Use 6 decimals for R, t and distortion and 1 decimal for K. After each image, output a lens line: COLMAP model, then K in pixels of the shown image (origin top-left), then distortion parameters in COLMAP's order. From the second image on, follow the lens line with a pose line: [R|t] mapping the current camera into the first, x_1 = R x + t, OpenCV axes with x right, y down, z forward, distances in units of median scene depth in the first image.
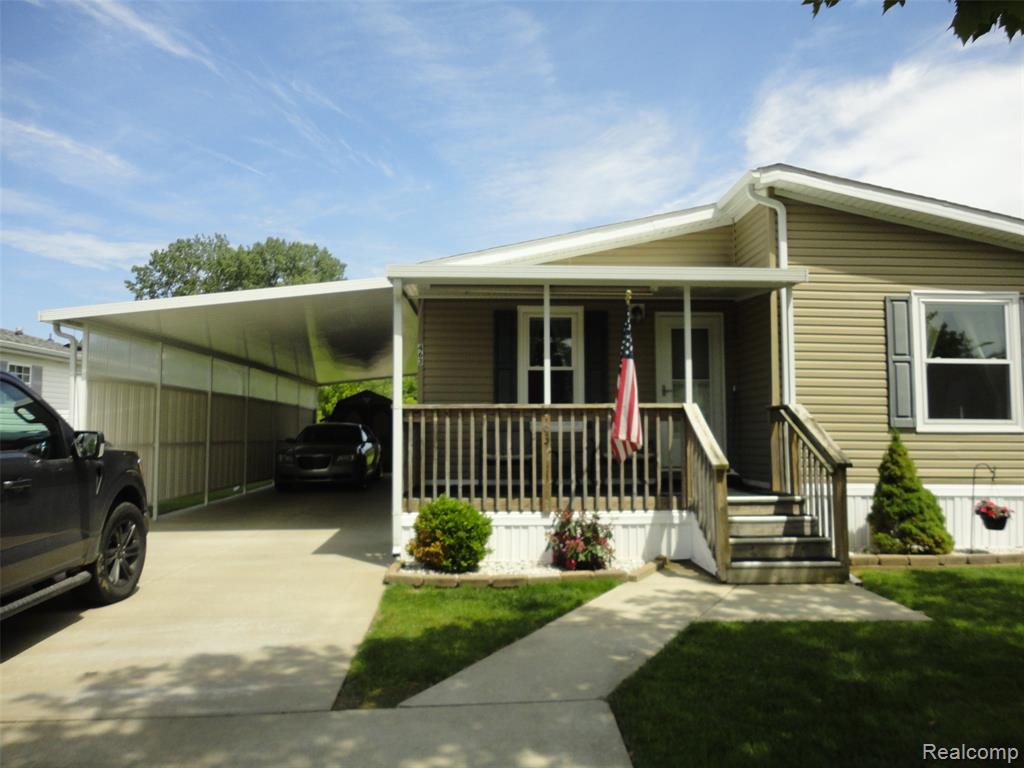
lens RADIAL K [[749.3, 0, 503.6], [0, 749.3, 378.2], [0, 0, 1]] dist [0.000360, -0.001074]
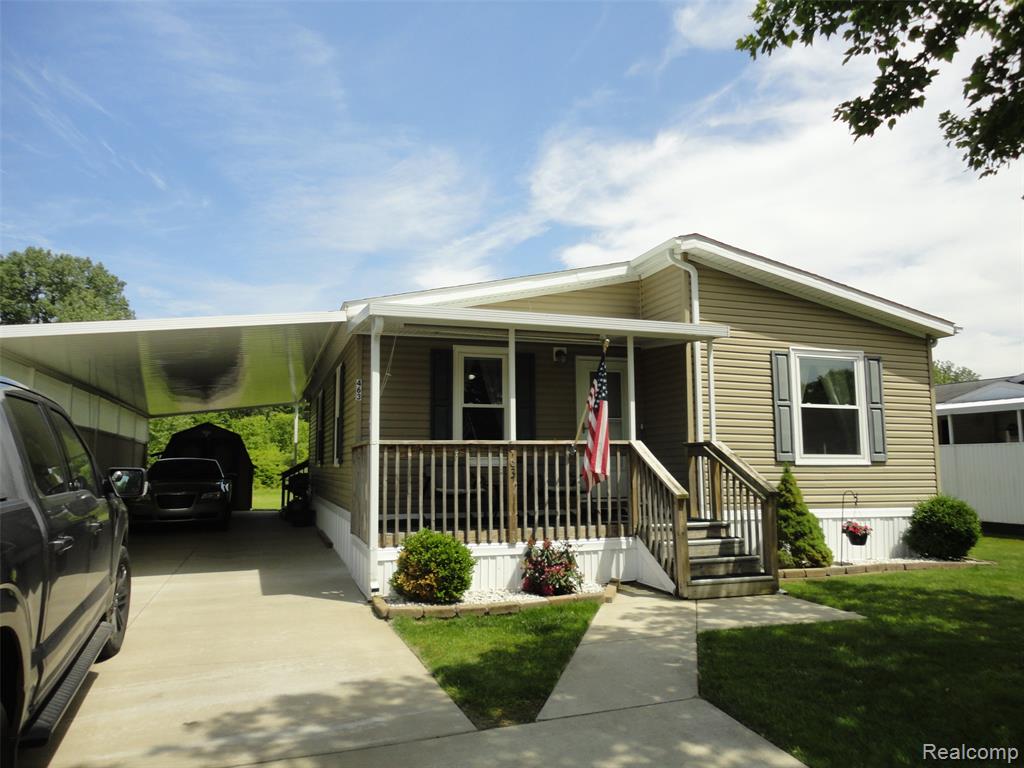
lens RADIAL K [[752.2, 0, 510.0], [0, 752.2, 378.3], [0, 0, 1]] dist [-0.000406, 0.006794]
pose [[0.958871, 0.028227, 0.282434, -0.226244], [-0.015473, 0.998762, -0.047286, -0.002679], [-0.283419, 0.040971, 0.958121, -0.025779]]
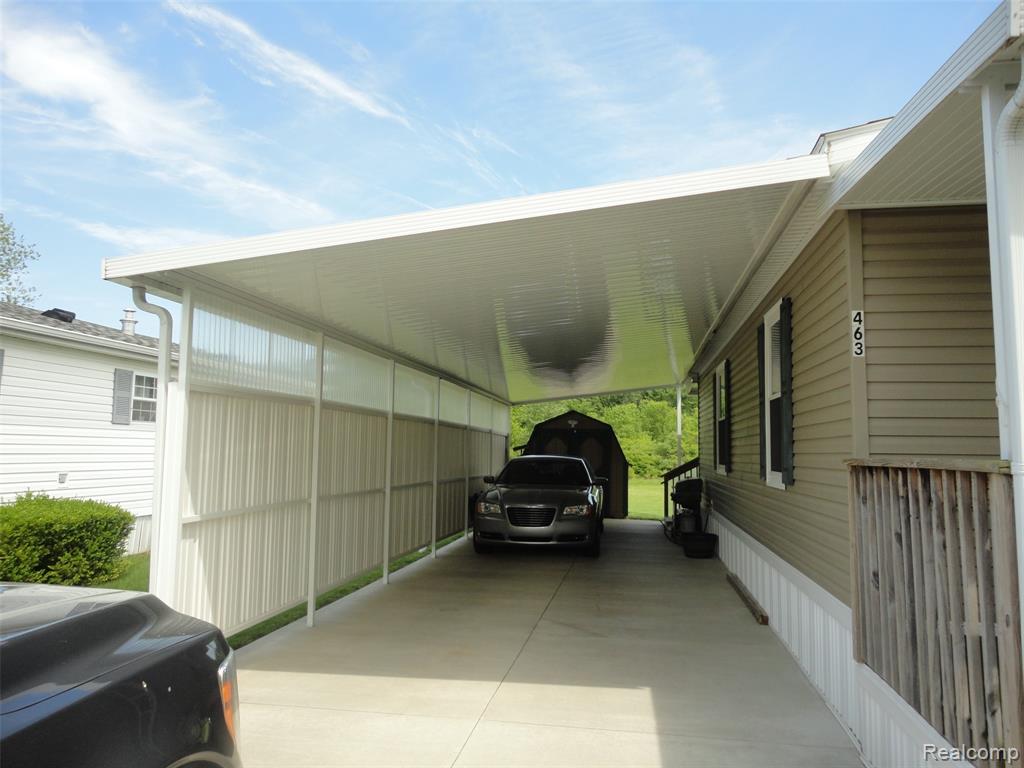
lens RADIAL K [[752.2, 0, 510.0], [0, 752.2, 378.3], [0, 0, 1]] dist [-0.000406, 0.006794]
pose [[0.981799, -0.004571, -0.189869, -0.257569], [-0.000542, 0.999639, -0.026867, 0.008548], [0.189923, 0.026481, 0.981442, 0.580778]]
